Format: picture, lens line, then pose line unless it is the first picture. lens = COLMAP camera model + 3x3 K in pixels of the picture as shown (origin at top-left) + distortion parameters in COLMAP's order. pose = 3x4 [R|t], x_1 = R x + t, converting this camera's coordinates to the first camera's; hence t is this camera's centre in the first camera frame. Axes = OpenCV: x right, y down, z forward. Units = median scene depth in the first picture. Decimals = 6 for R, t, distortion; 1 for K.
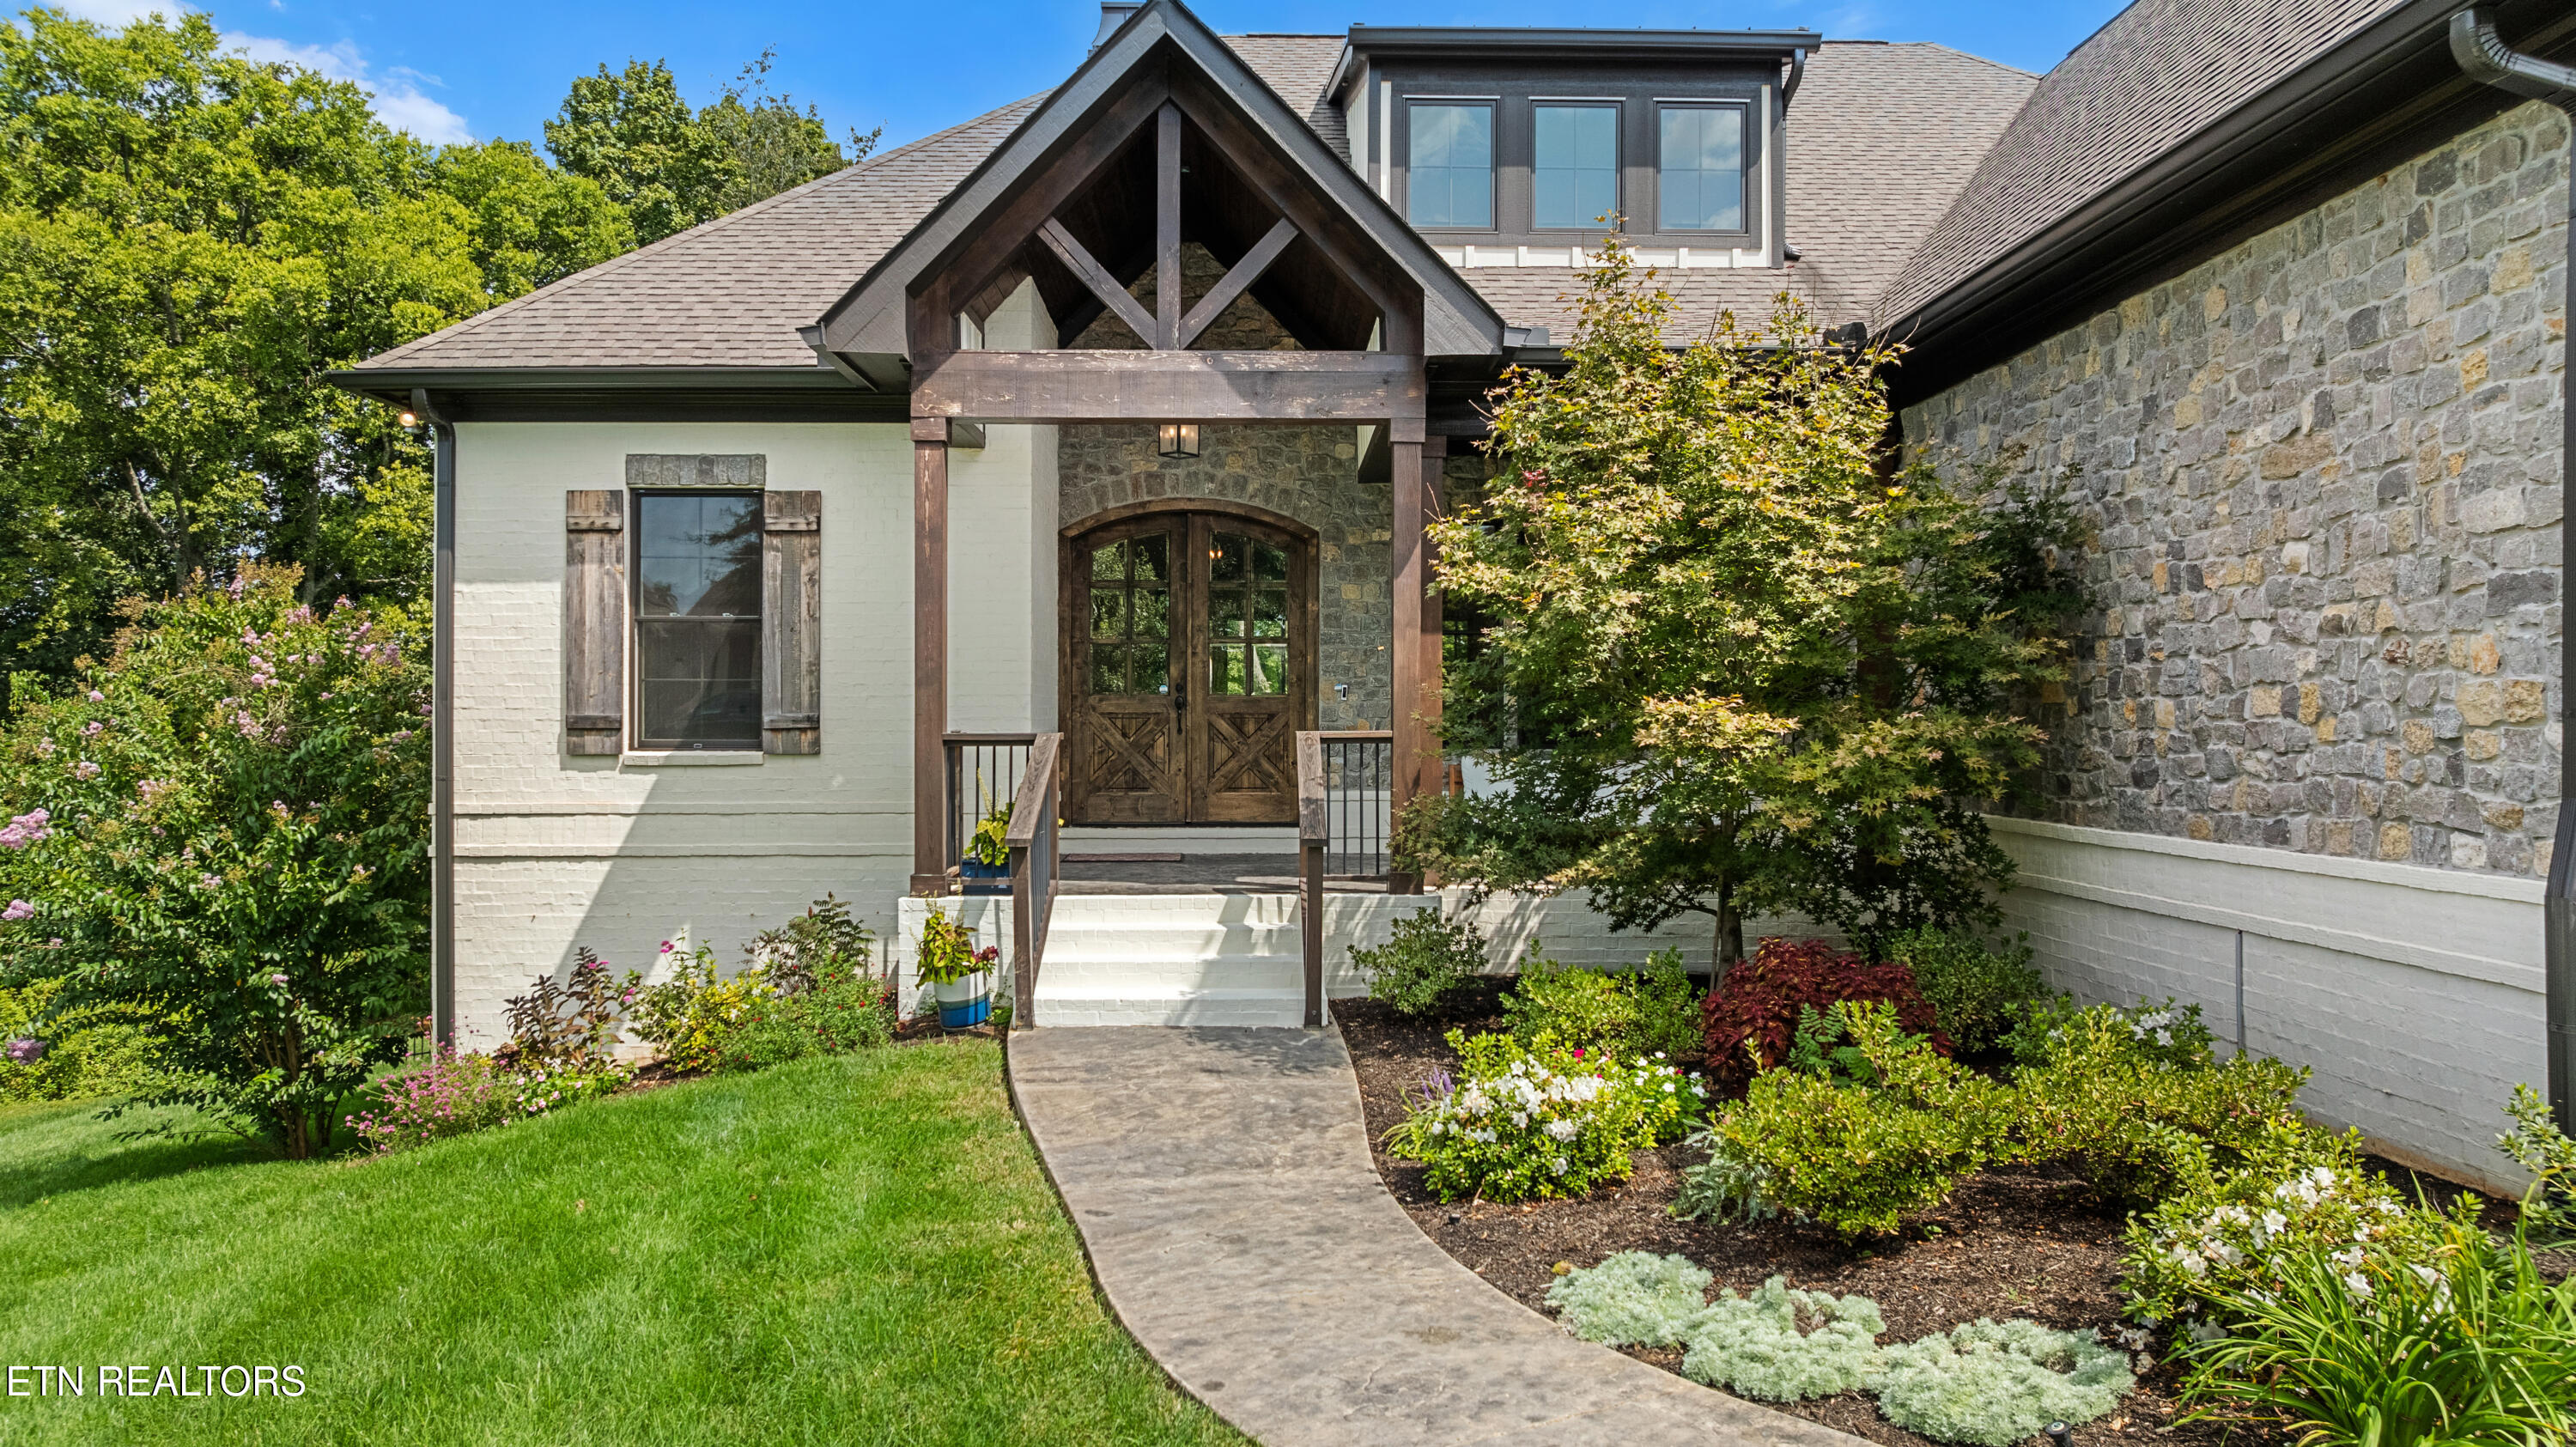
lens RADIAL K [[1835.9, 0, 1295.6], [0, 1835.9, 718.9], [0, 0, 1]] dist [-0.053682, 0.095746]
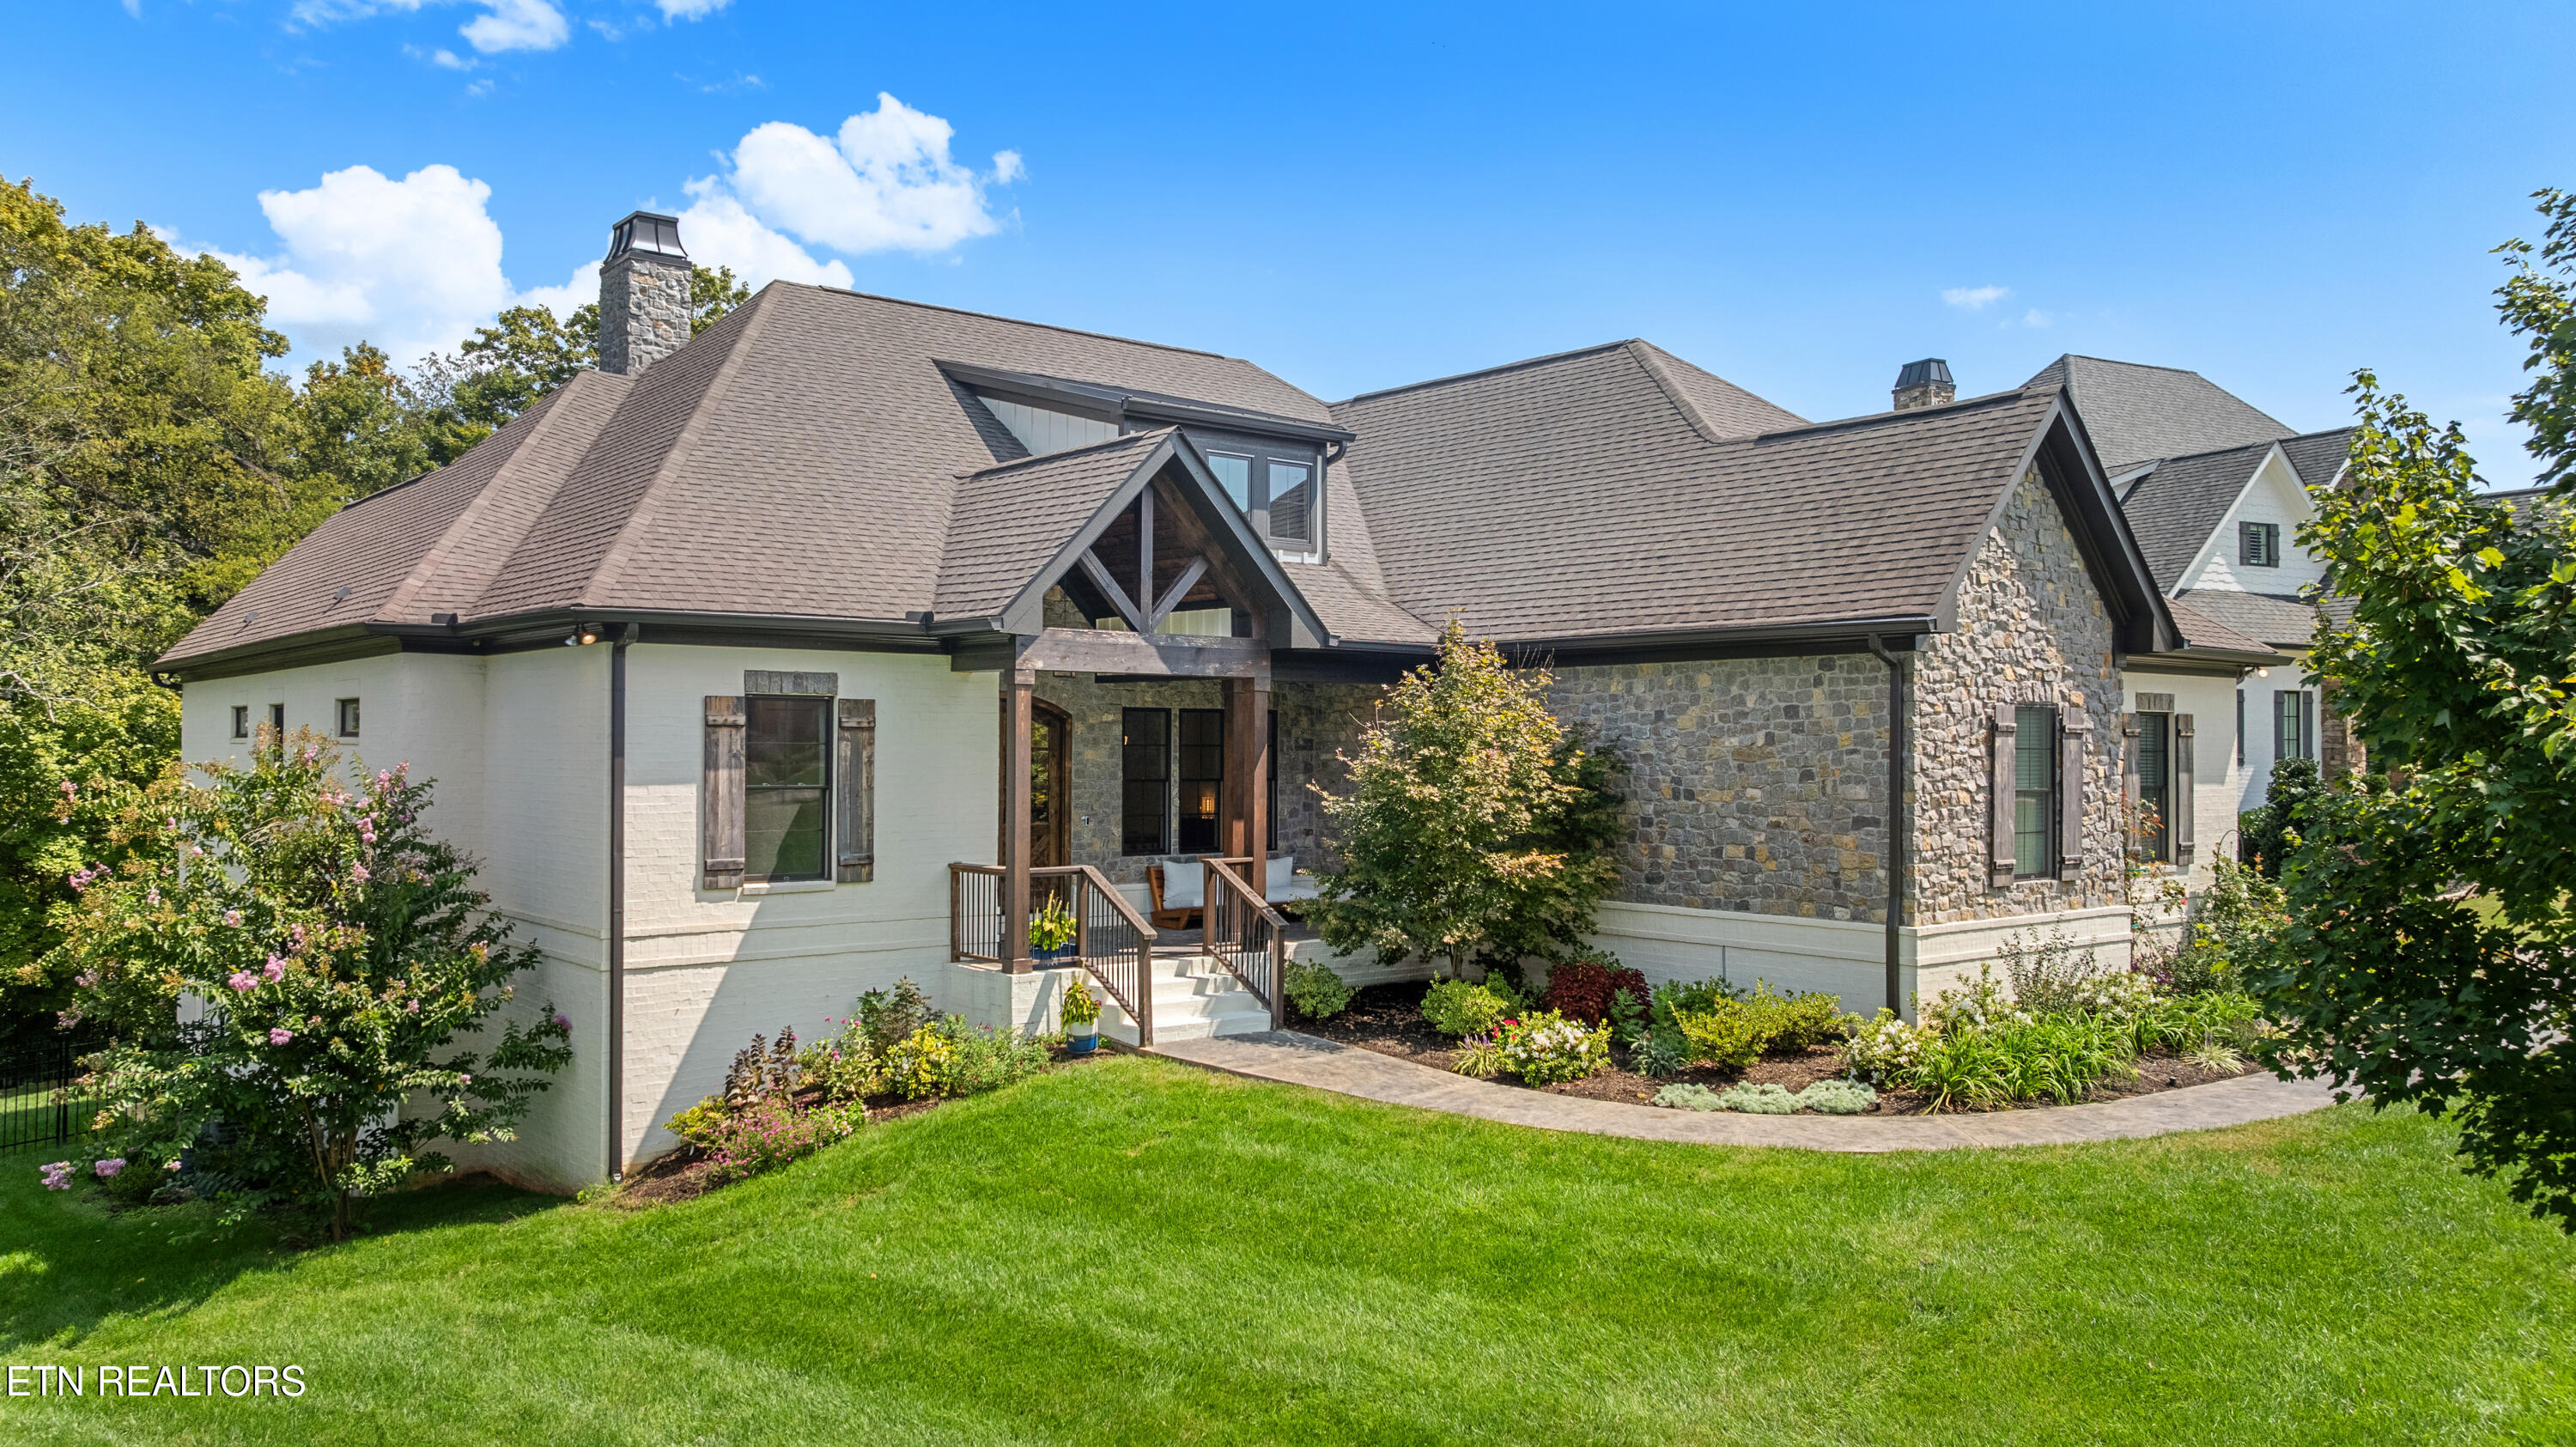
lens RADIAL K [[1836.0, 0, 1288.0], [0, 1836.0, 723.5], [0, 0, 1]] dist [-0.004194, -0.000680]
pose [[0.787865, 0.011609, 0.615738, -0.902317], [-0.007226, 0.999928, -0.009606, -0.094734], [-0.615805, 0.003119, 0.787892, -0.351953]]
